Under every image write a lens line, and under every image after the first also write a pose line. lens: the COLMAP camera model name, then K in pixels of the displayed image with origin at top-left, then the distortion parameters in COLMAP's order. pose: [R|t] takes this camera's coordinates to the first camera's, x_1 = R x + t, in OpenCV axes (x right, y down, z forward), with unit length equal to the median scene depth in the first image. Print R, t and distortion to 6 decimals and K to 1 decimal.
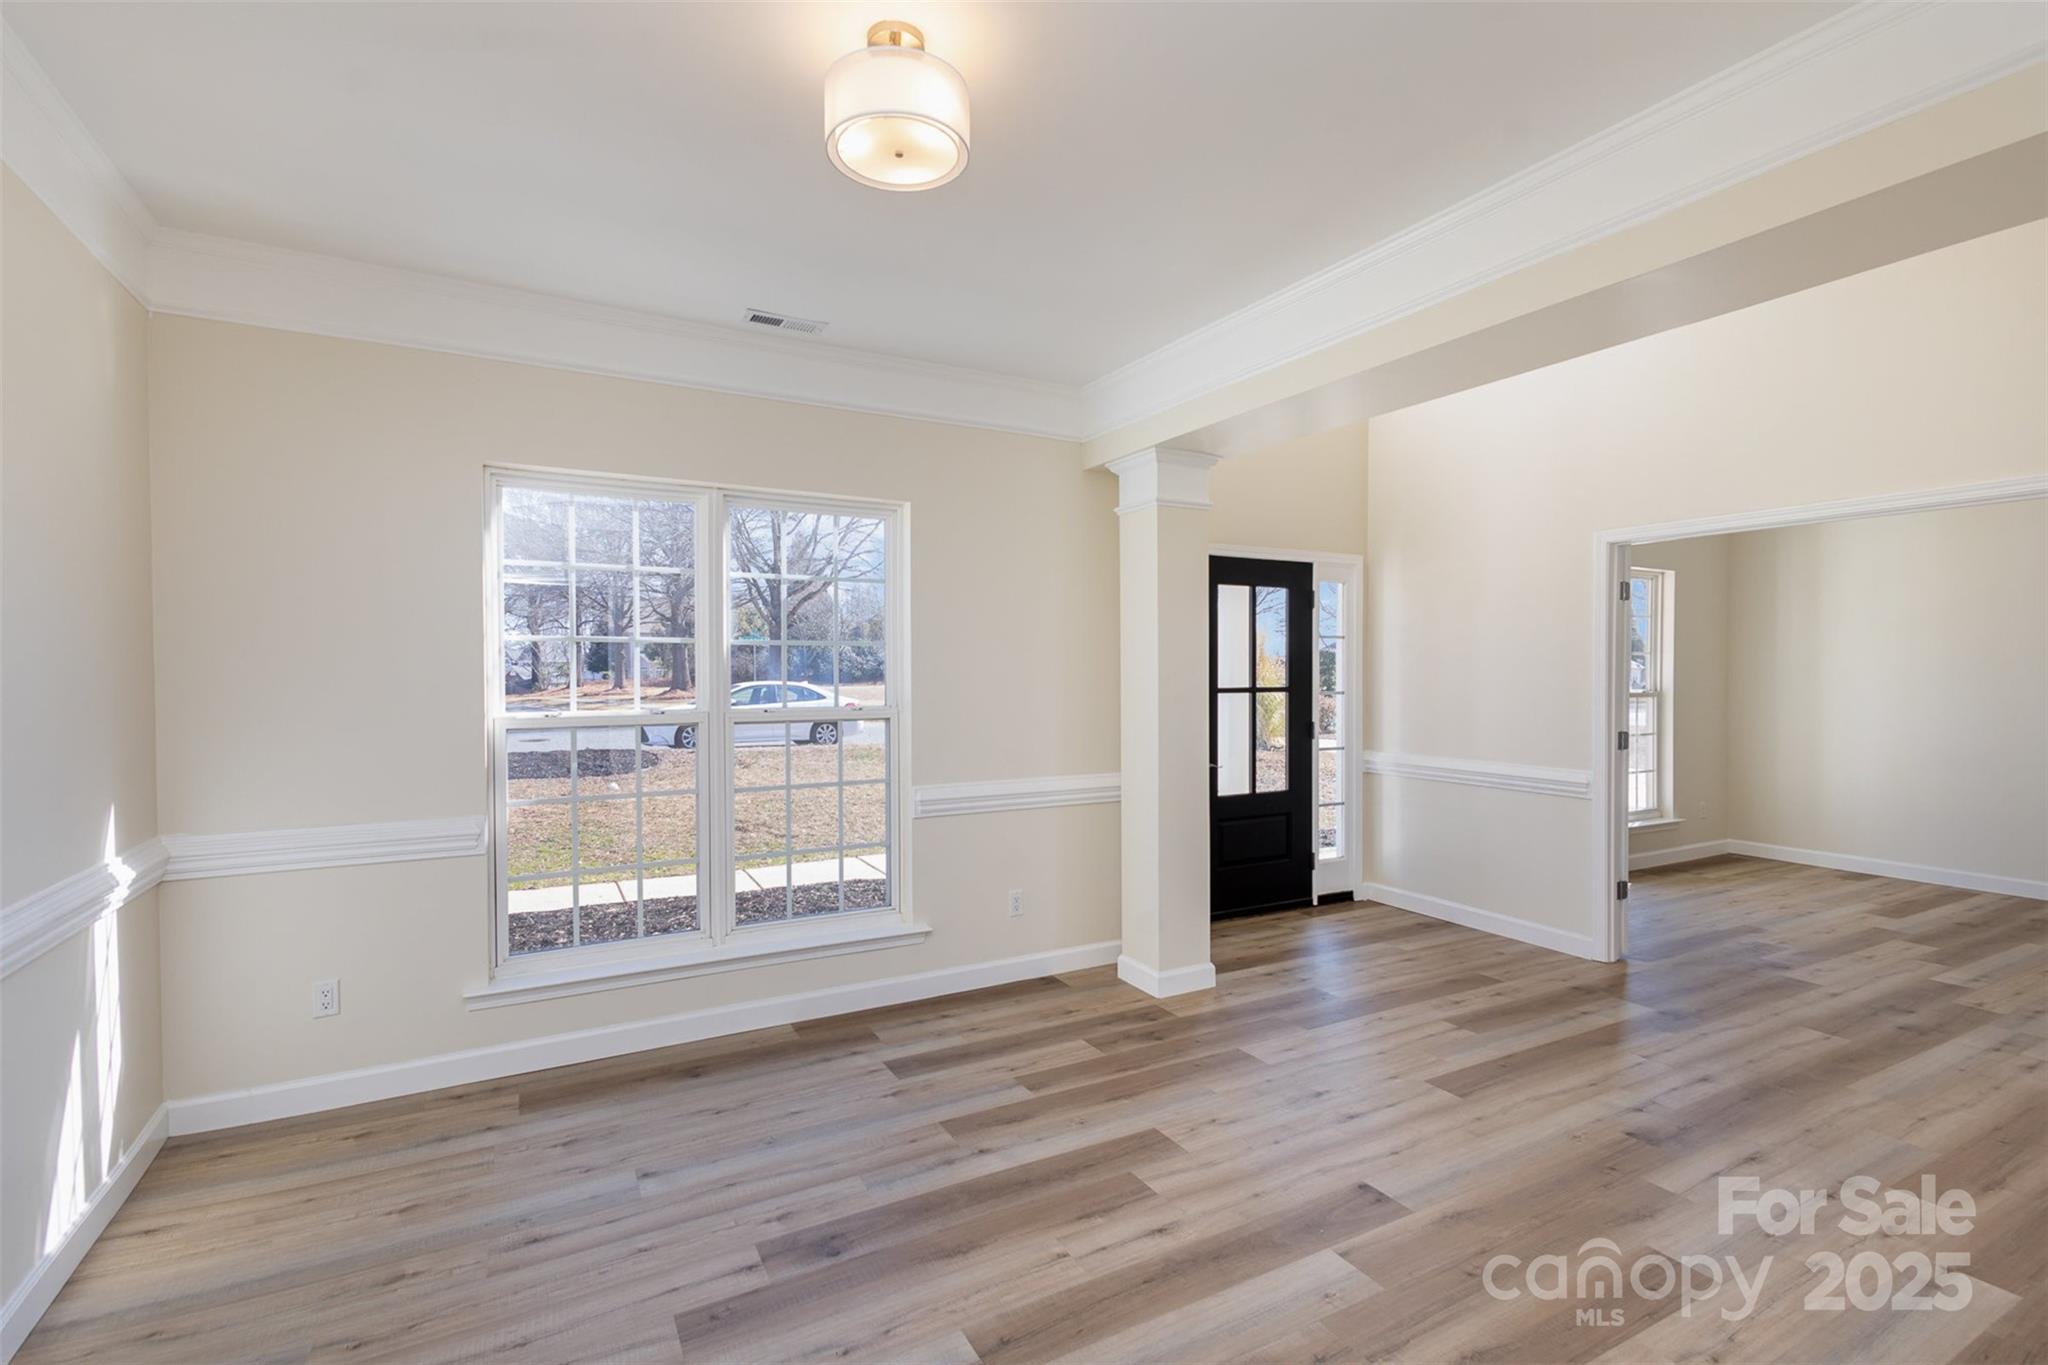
lens RADIAL K [[930.5, 0, 1057.2], [0, 930.5, 701.6], [0, 0, 1]] dist [0.006759, -0.001902]
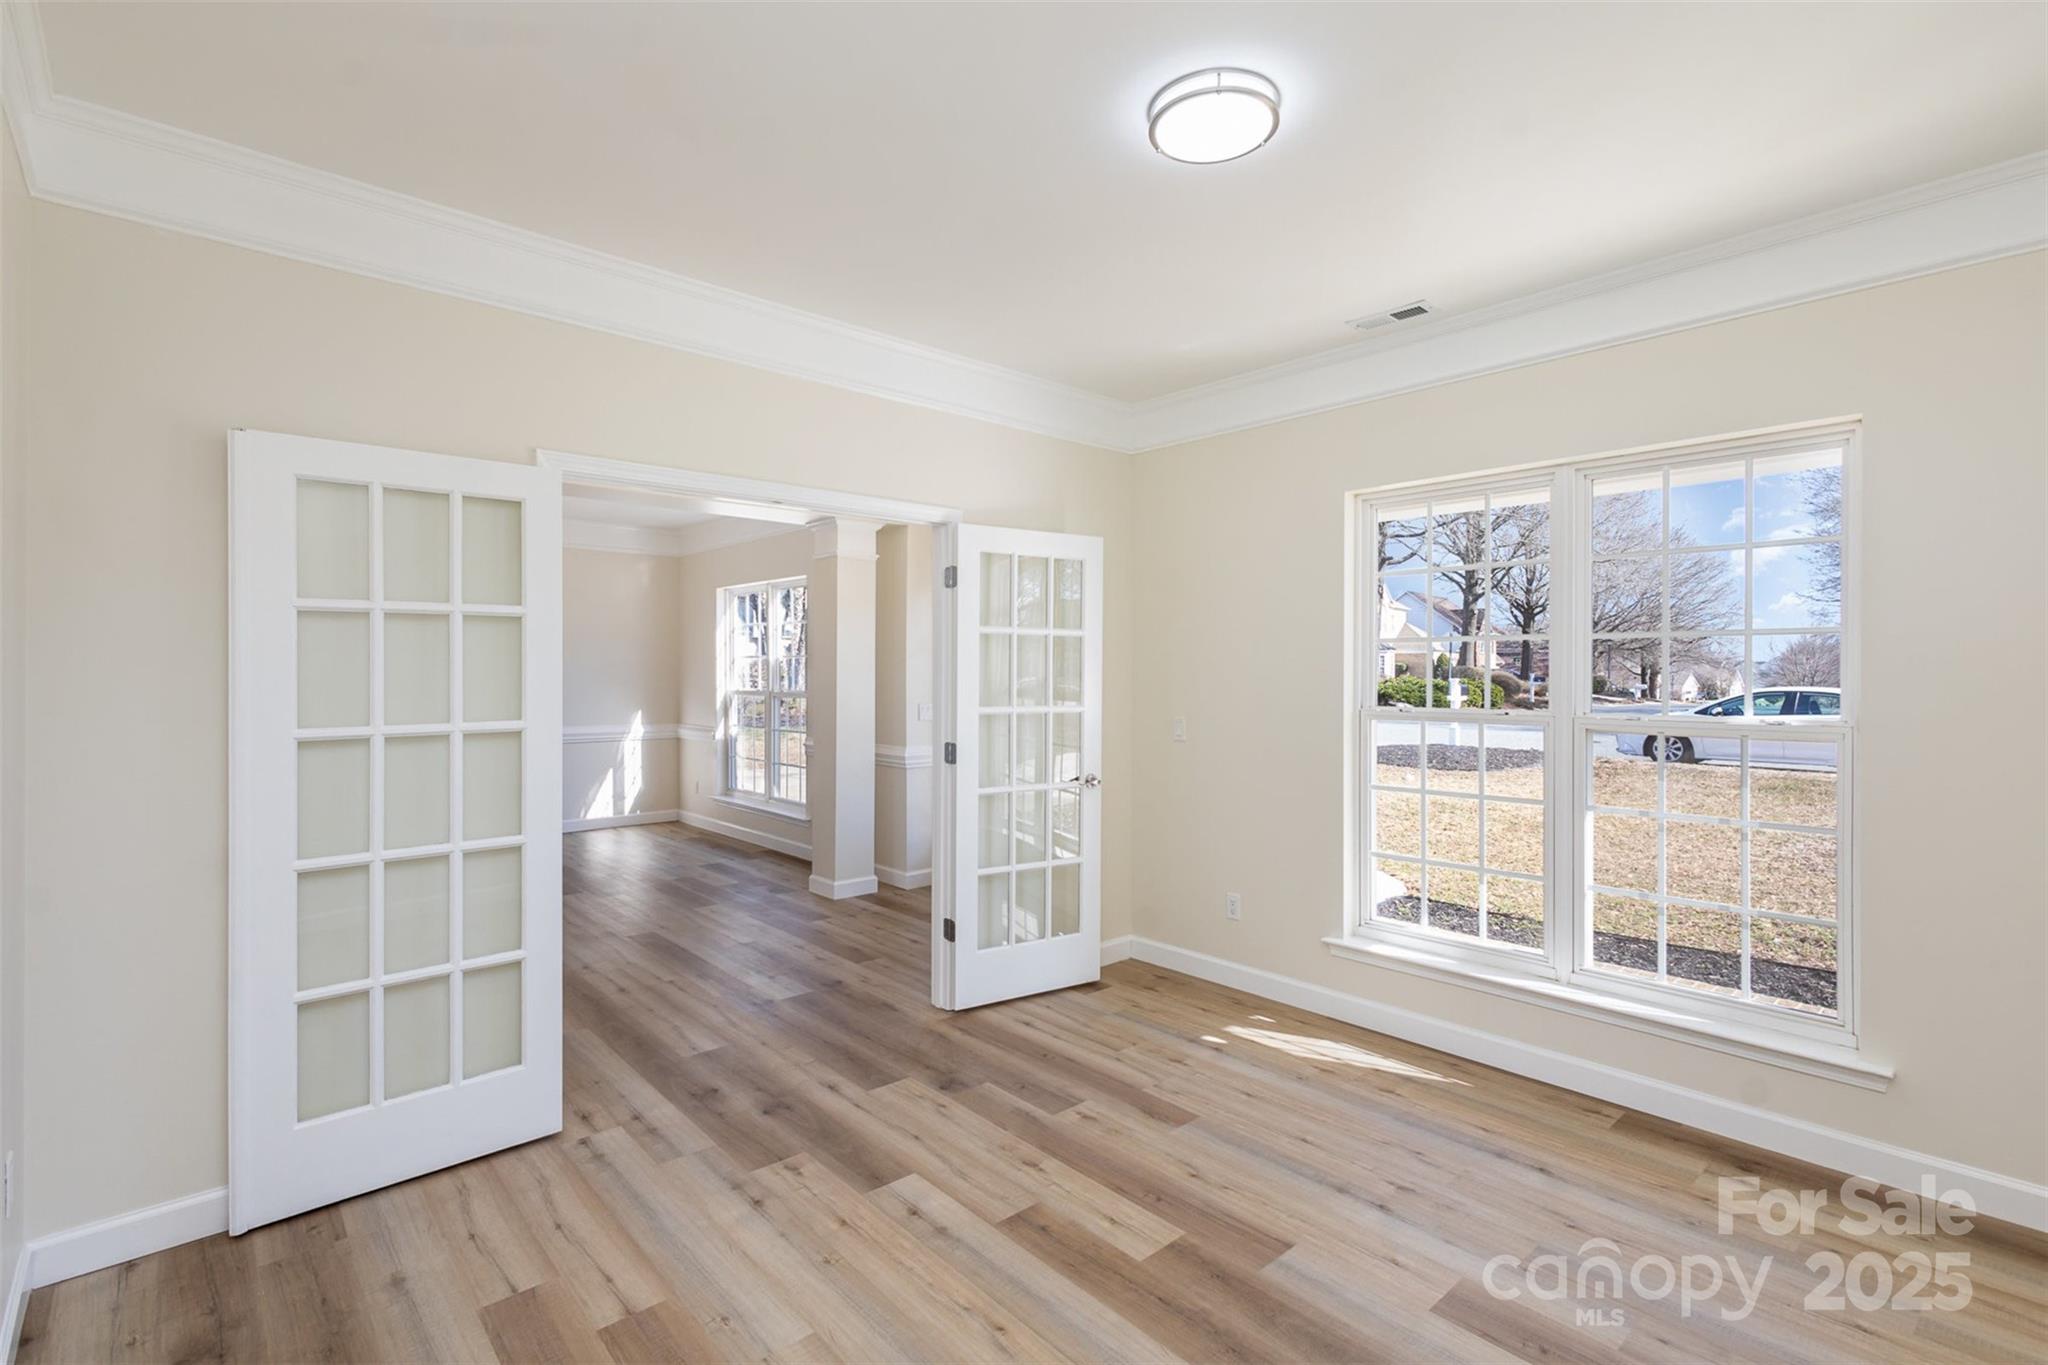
lens RADIAL K [[954.9, 0, 1017.4], [0, 954.9, 671.3], [0, 0, 1]] dist [0.010831, -0.001341]
pose [[0.217487, 0.000472, -0.976063, 1.666856], [-0.036573, 0.999302, -0.007666, -0.031101], [0.975378, 0.037365, 0.217352, 0.981046]]
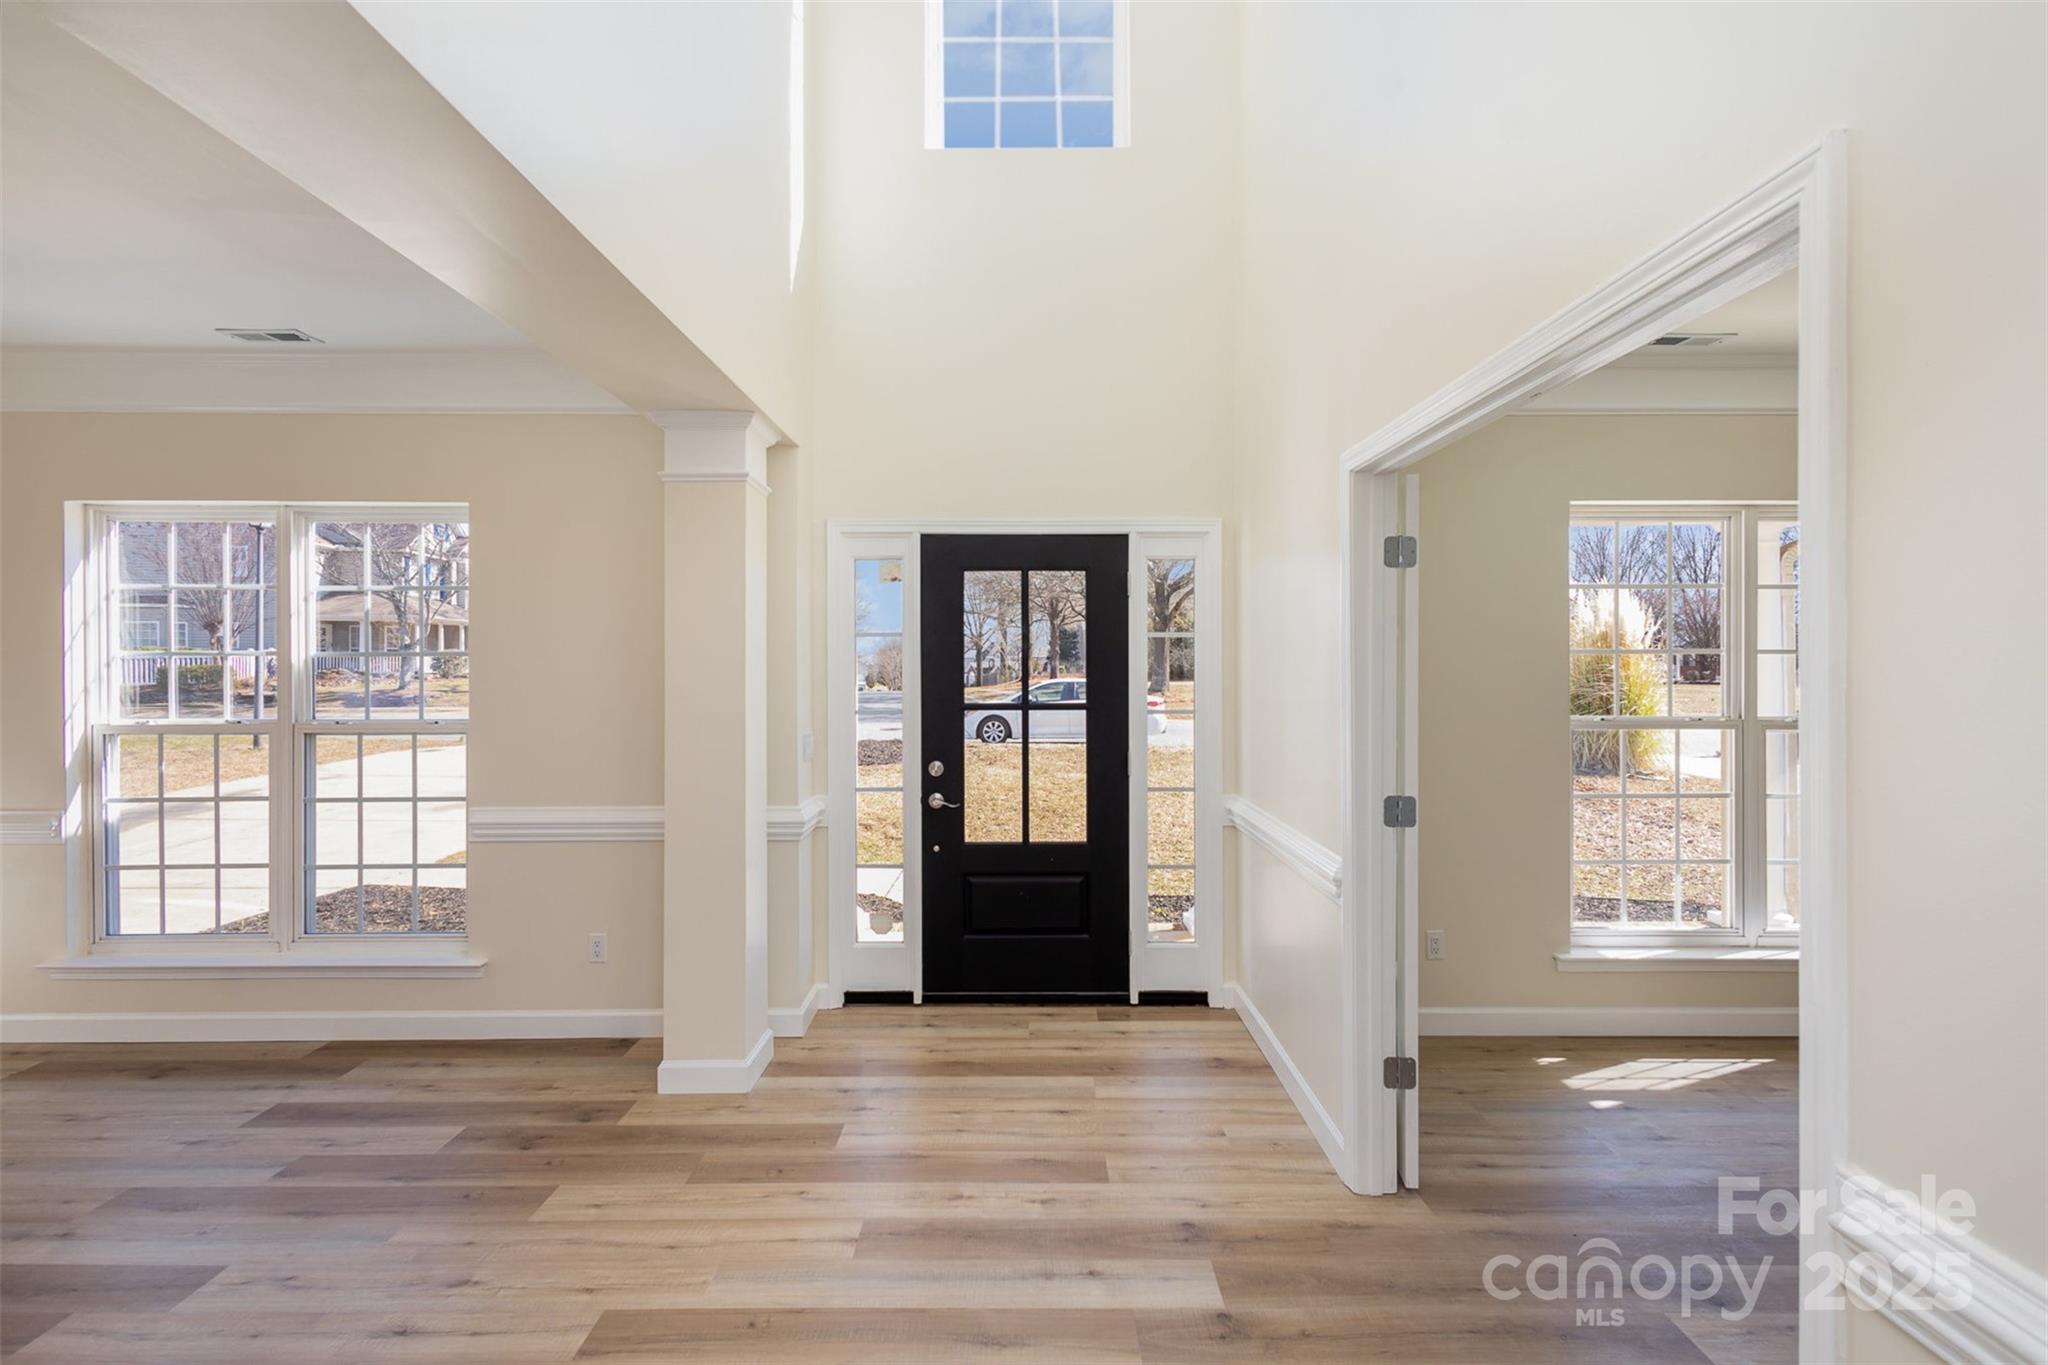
lens RADIAL K [[949.5, 0, 1014.2], [0, 949.5, 668.7], [0, 0, 1]] dist [0.012350, -0.002818]
pose [[0.879025, 0.001472, -0.476773, 0.771961], [-0.016915, 0.999462, -0.028100, -0.028376], [0.476475, 0.032765, 0.878577, 0.416322]]
